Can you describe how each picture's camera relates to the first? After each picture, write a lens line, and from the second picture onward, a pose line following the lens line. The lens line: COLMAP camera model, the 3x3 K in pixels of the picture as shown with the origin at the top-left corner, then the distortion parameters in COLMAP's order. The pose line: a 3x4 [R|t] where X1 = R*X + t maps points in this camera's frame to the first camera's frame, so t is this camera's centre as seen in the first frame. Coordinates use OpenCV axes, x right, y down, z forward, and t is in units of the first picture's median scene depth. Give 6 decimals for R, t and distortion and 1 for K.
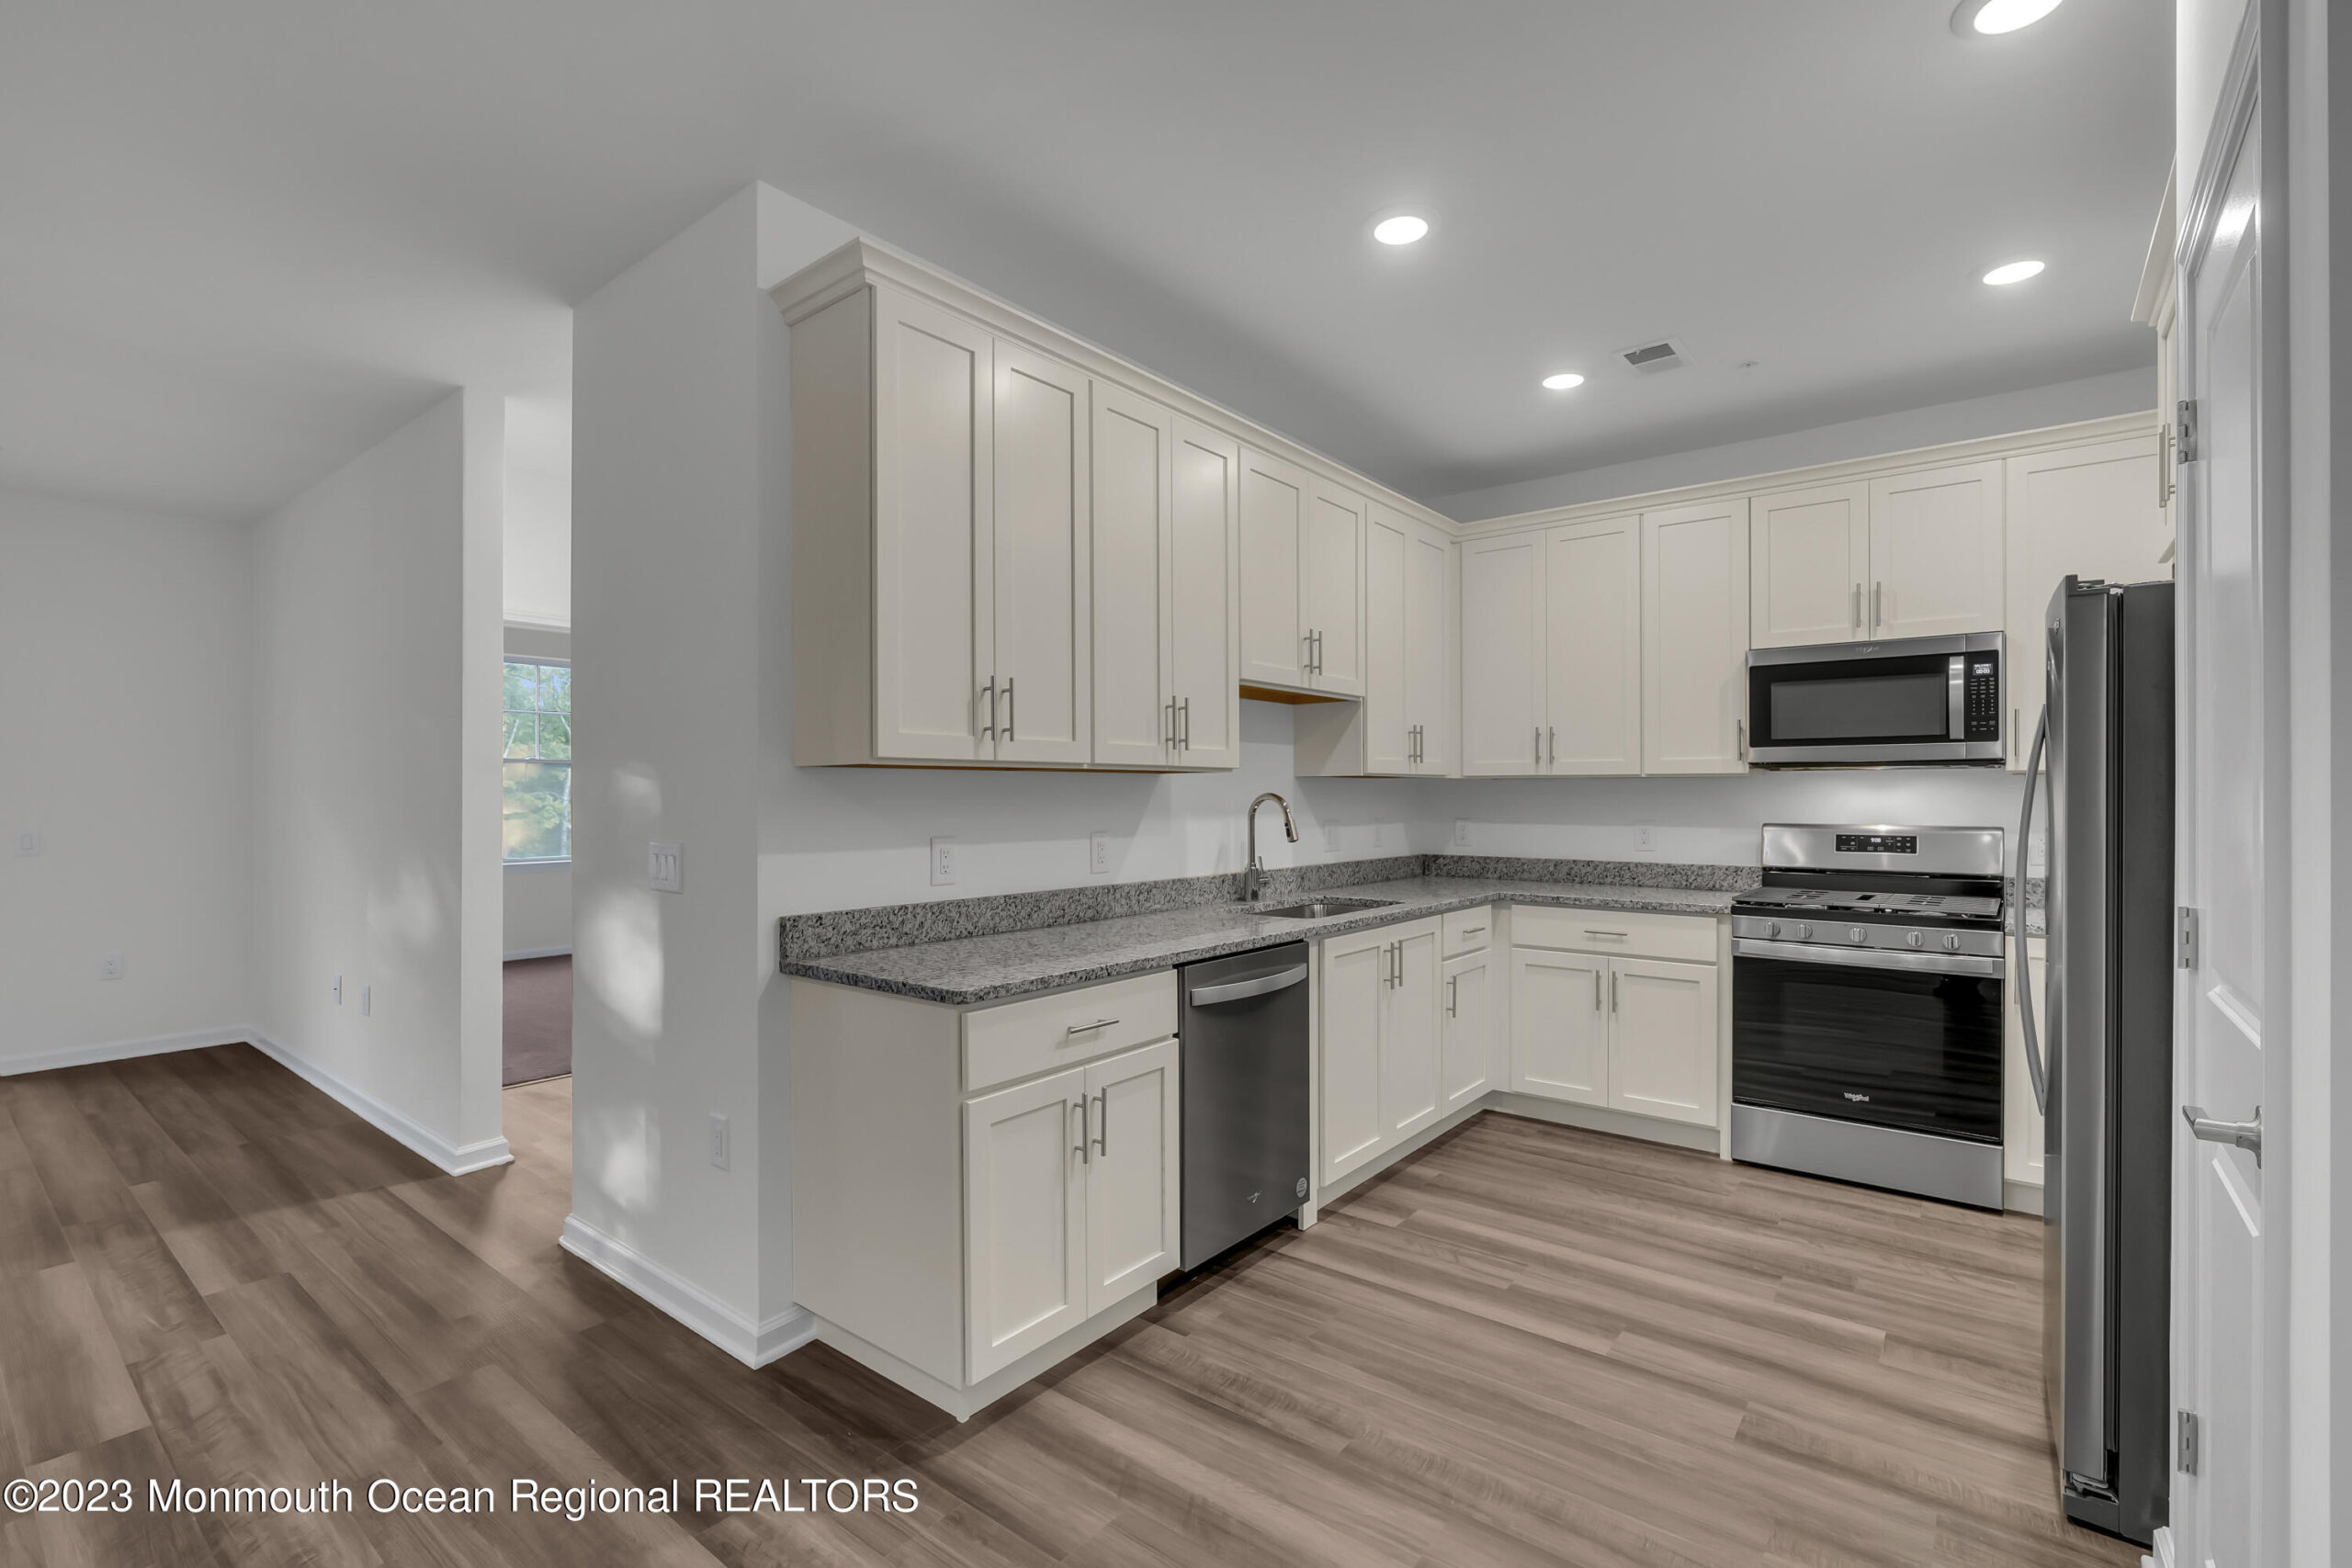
lens RADIAL K [[1070.1, 0, 1162.7], [0, 1070.1, 790.5], [0, 0, 1]] dist [-0.012349, 0.004259]
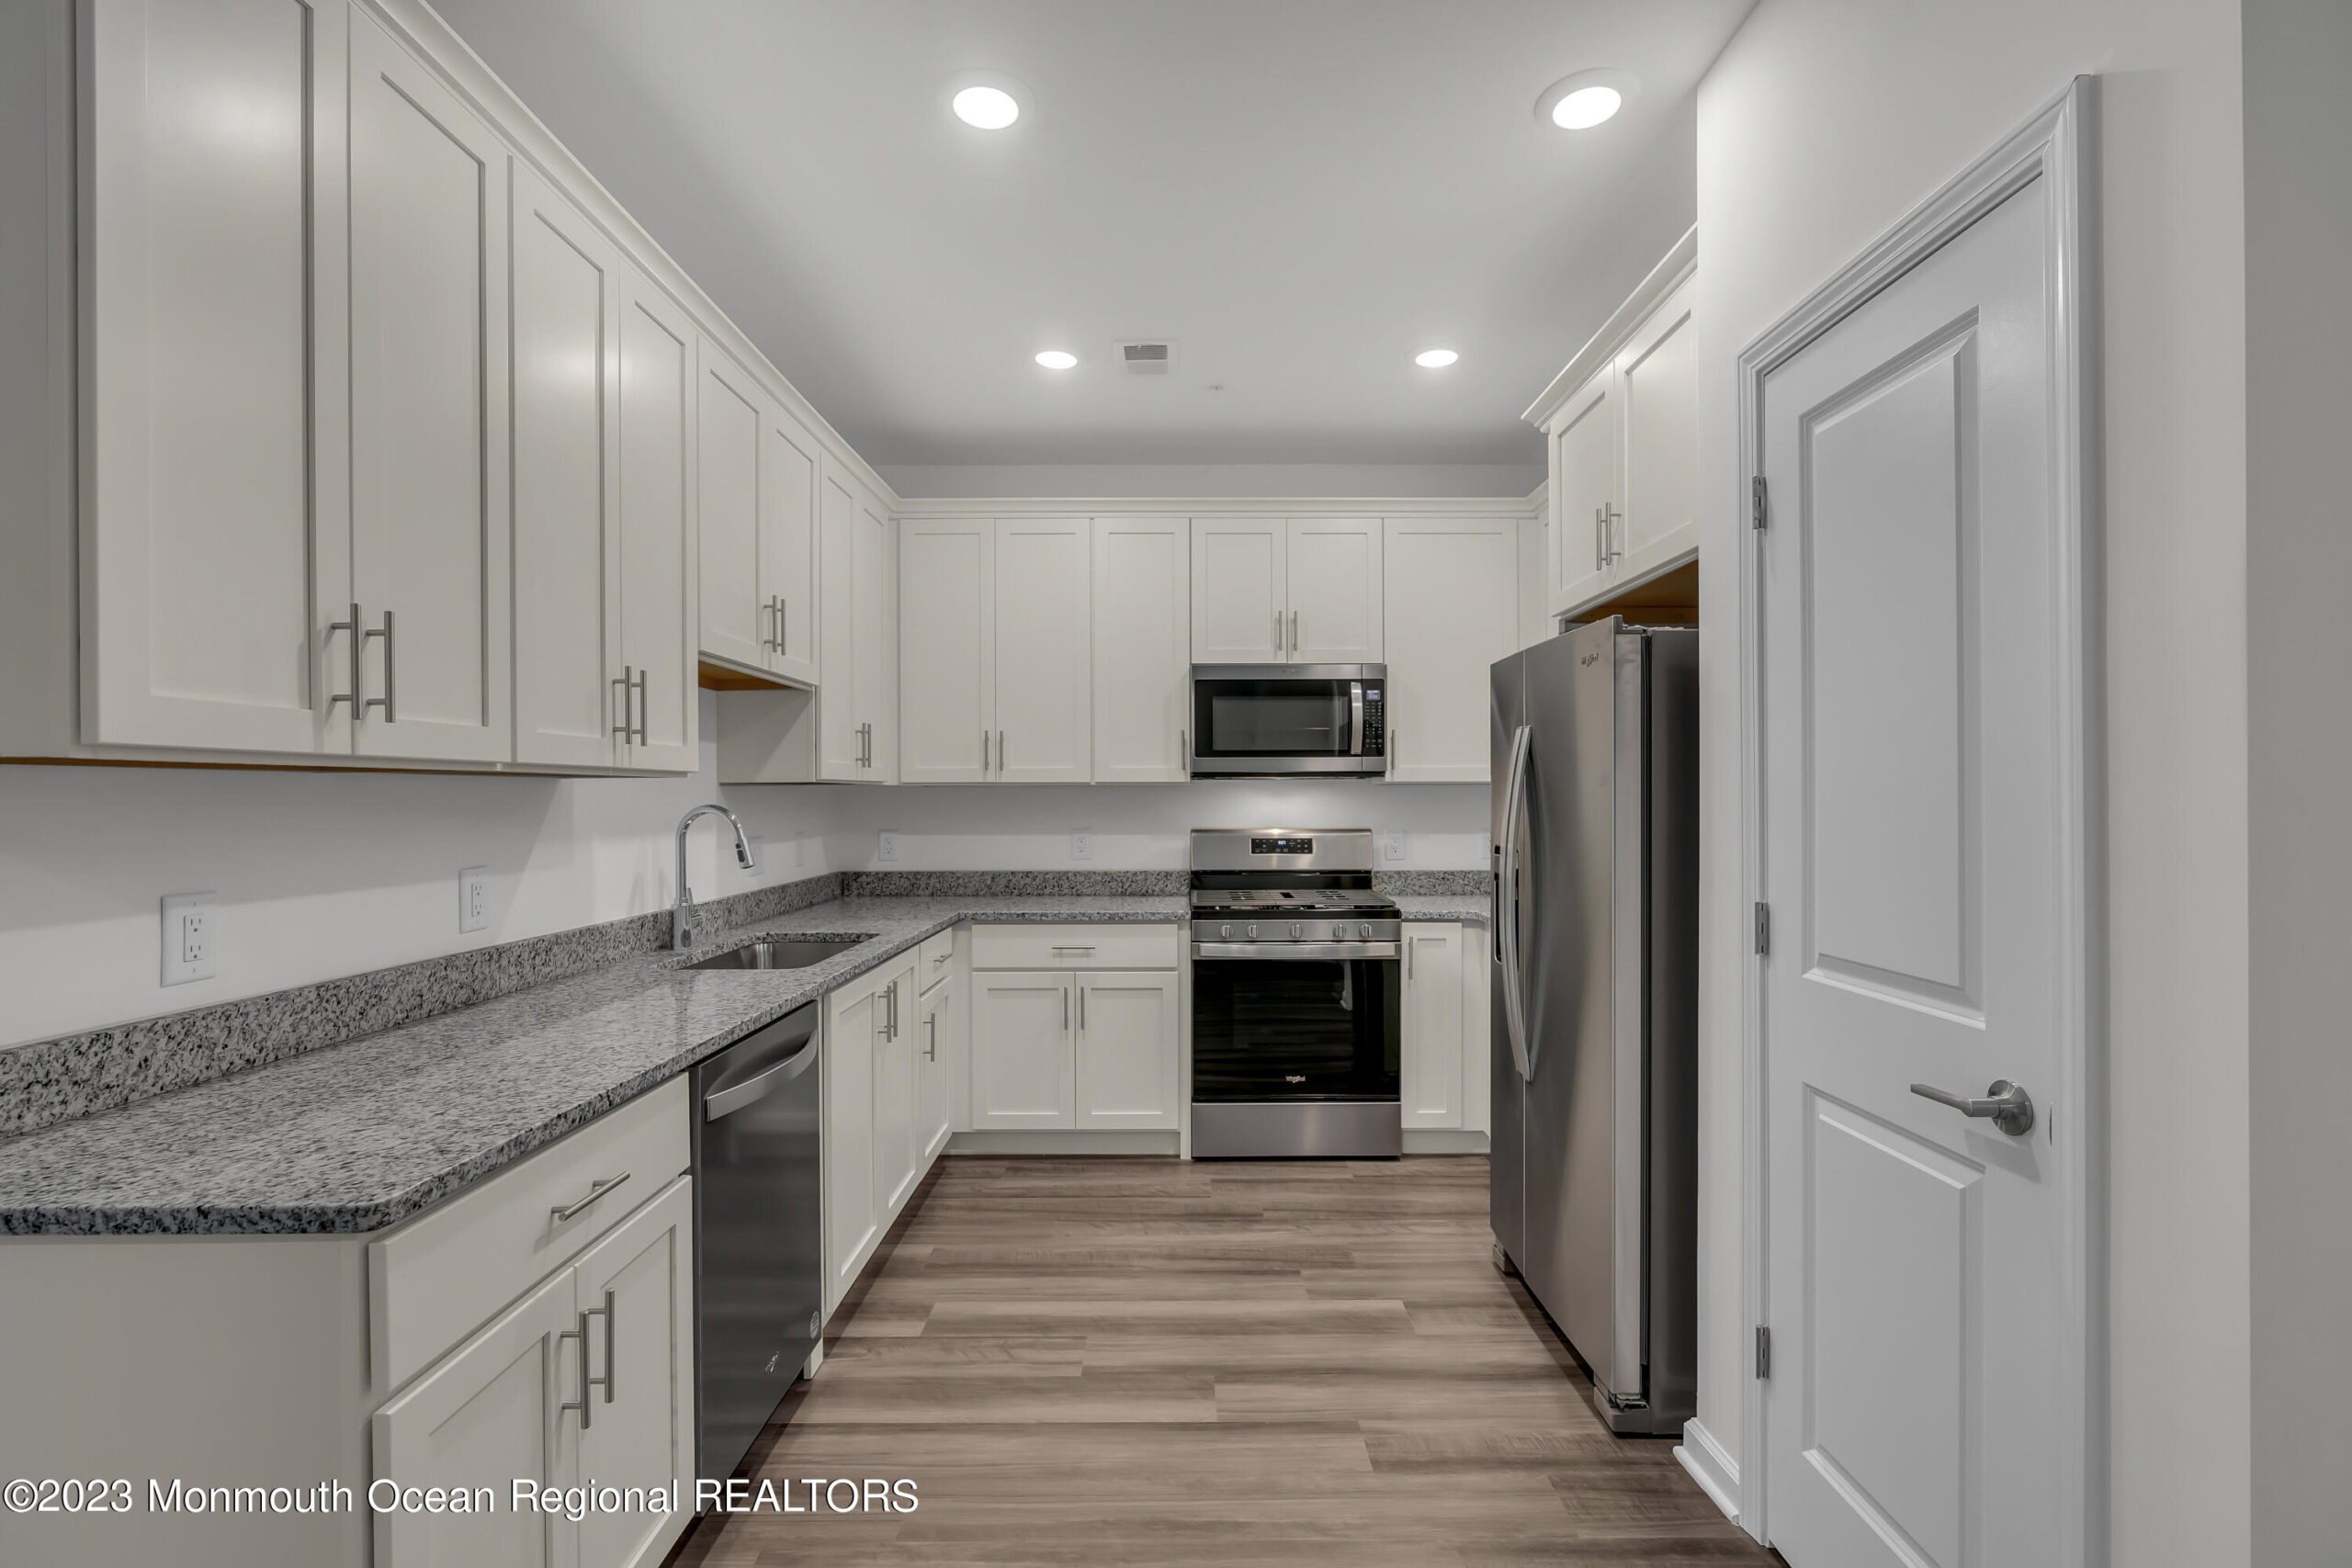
lens RADIAL K [[1070.1, 0, 1195.6], [0, 1070.1, 791.4], [0, 0, 1]] dist [-0.012349, 0.004259]
pose [[0.772331, 0.000823, 0.635219, -0.135578], [0.000777, 0.999997, -0.002240, -0.005826], [-0.635219, 0.002224, 0.772329, 0.229276]]
